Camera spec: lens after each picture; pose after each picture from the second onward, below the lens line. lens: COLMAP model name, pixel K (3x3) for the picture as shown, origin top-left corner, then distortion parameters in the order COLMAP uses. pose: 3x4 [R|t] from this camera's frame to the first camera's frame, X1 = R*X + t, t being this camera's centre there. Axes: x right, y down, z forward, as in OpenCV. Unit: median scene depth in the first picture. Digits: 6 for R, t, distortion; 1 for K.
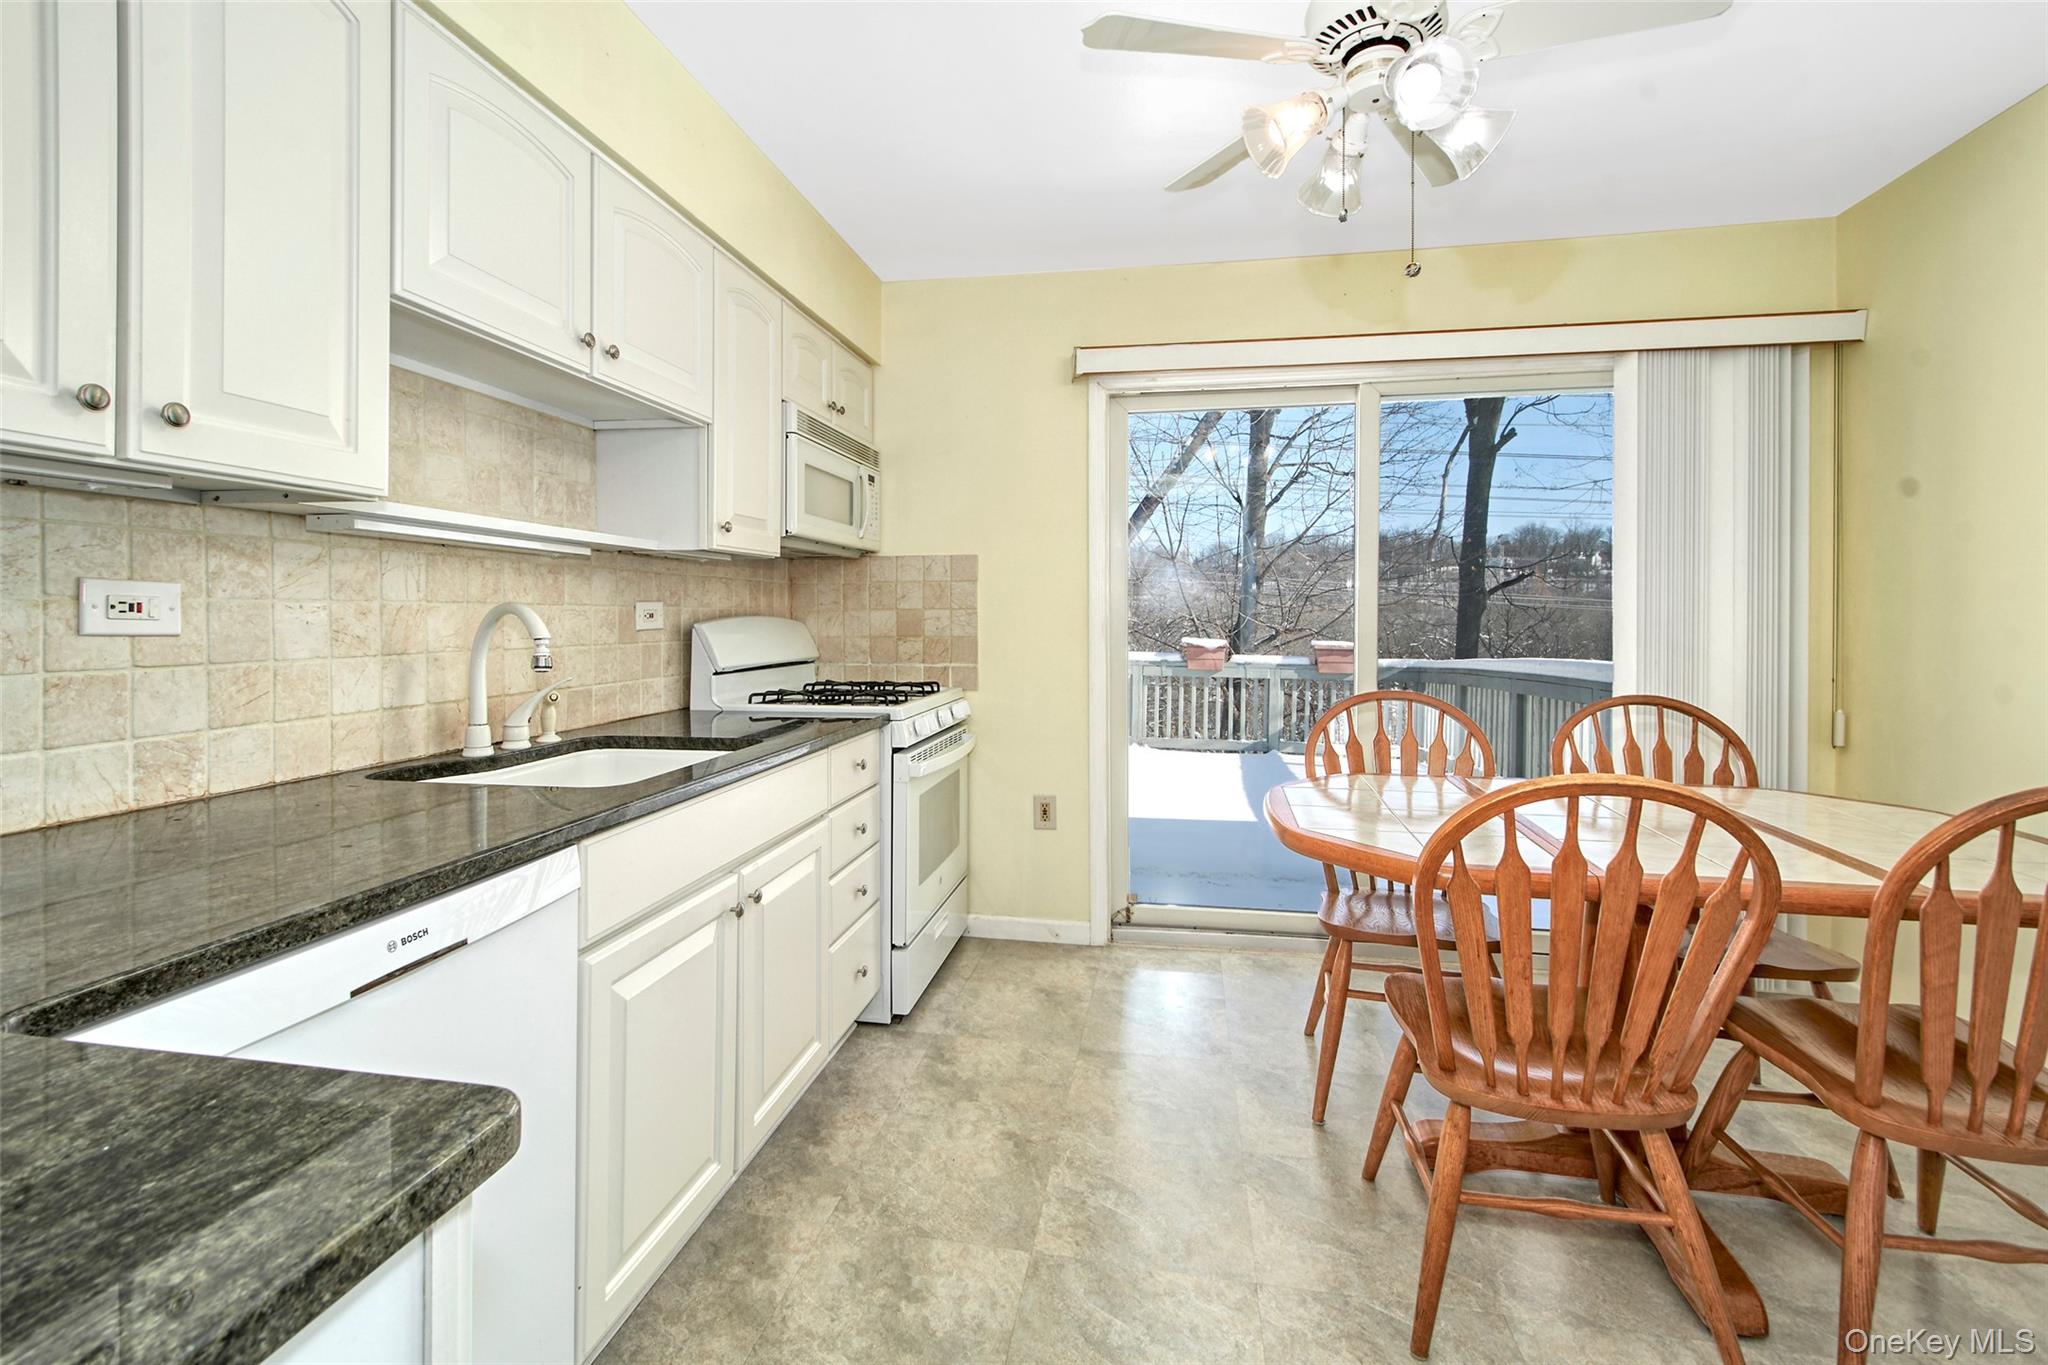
lens RADIAL K [[913.3, 0, 986.0], [0, 913.3, 661.5], [0, 0, 1]] dist [-0.000763, -0.000525]
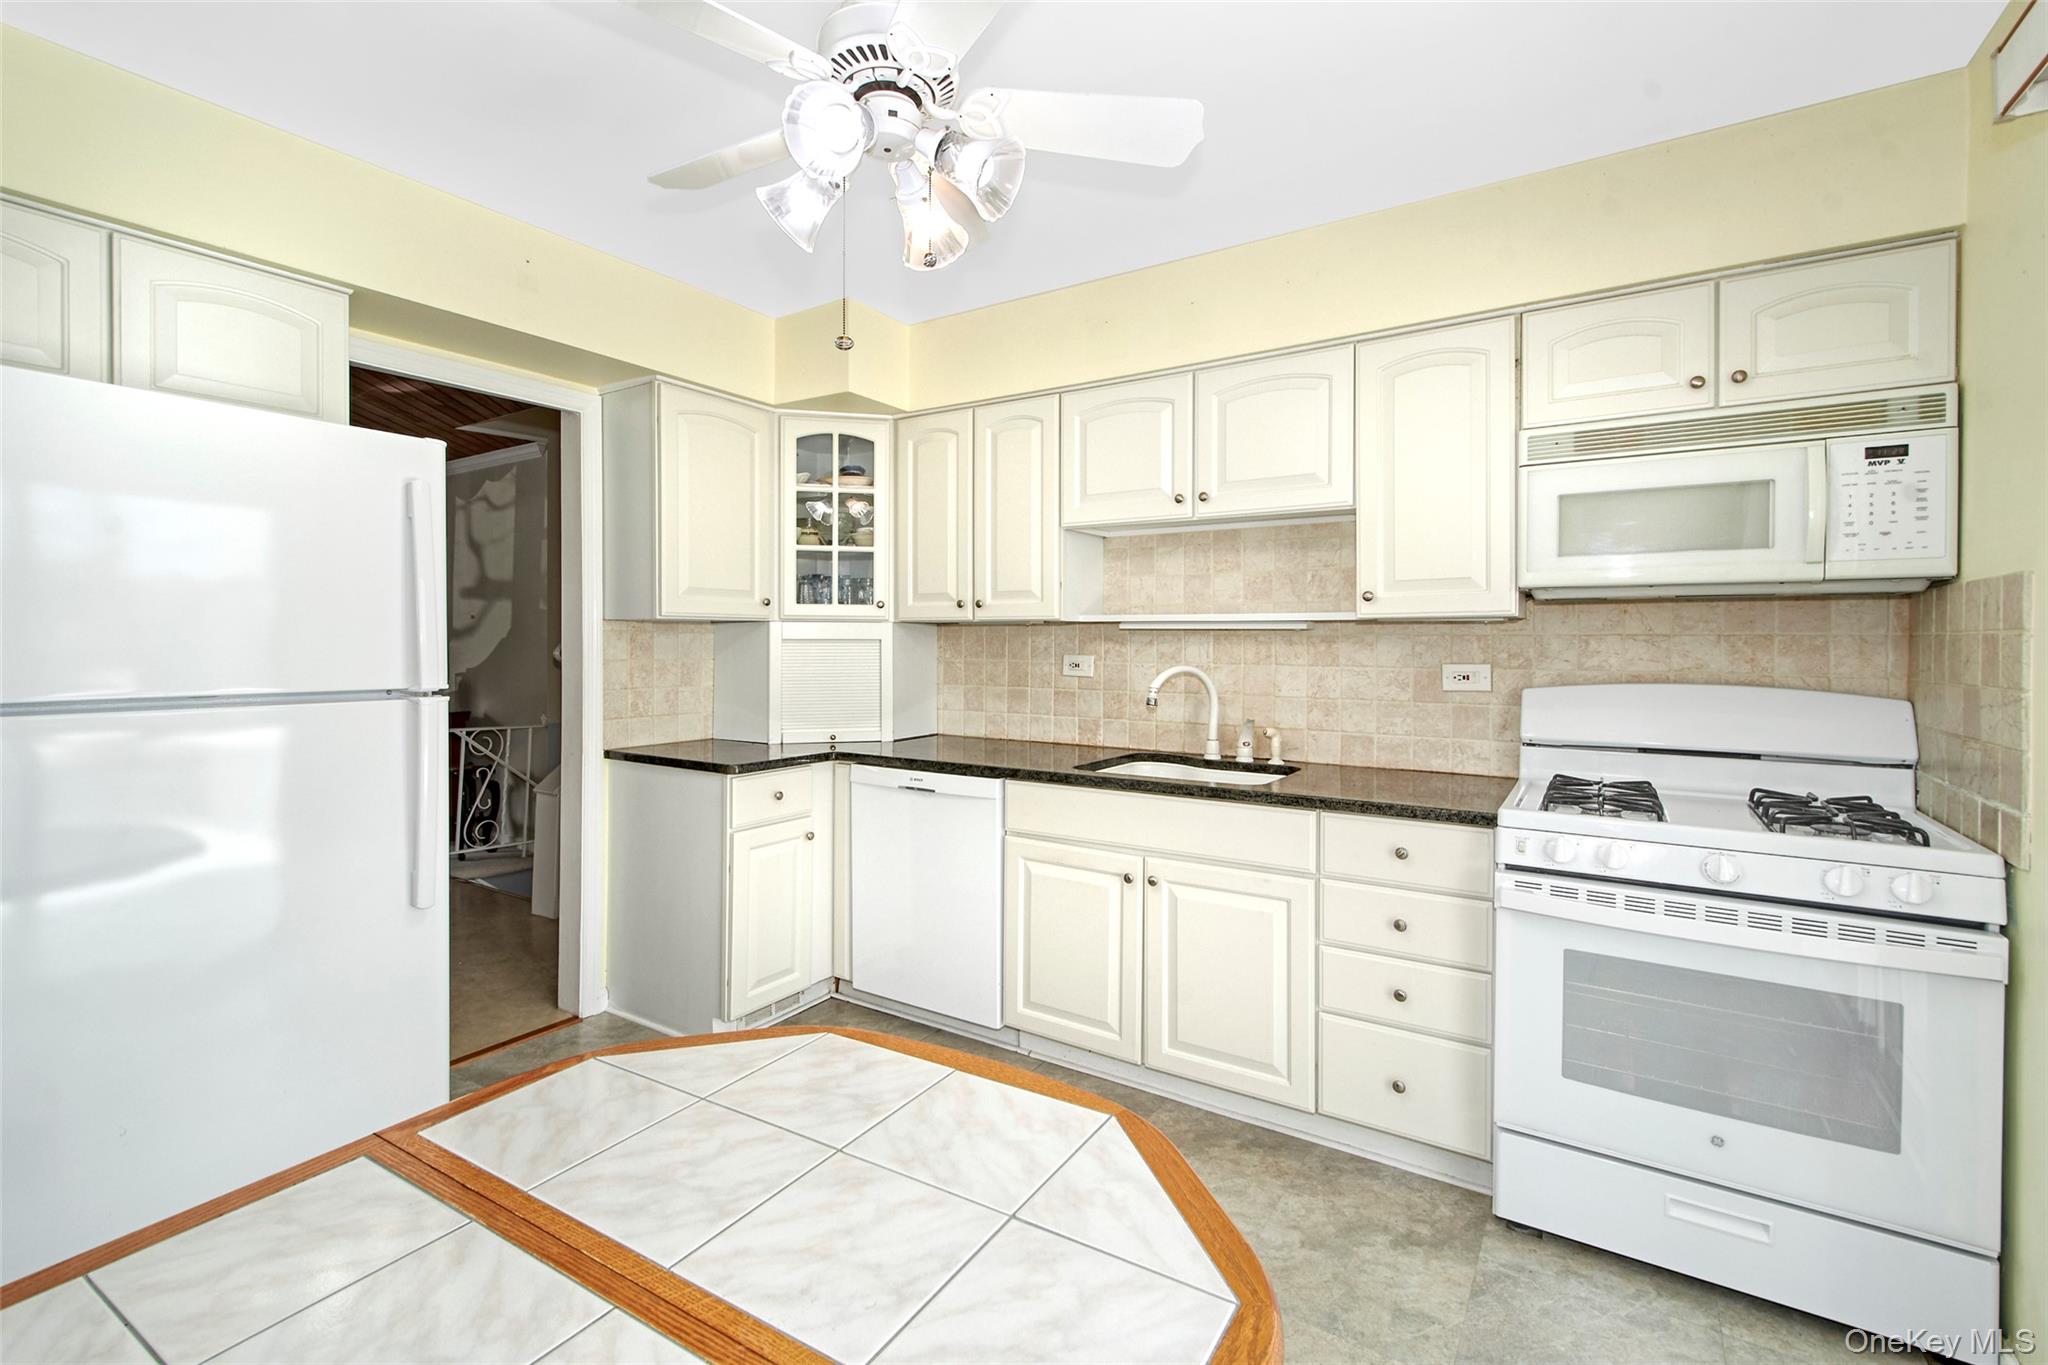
lens RADIAL K [[913.3, 0, 986.0], [0, 913.3, 661.5], [0, 0, 1]] dist [-0.000763, -0.000525]
pose [[-0.374535, 0.006581, -0.927189, 1.043513], [-0.057191, 0.997907, 0.030185, -0.090757], [0.925447, 0.064332, -0.373375, 1.174354]]
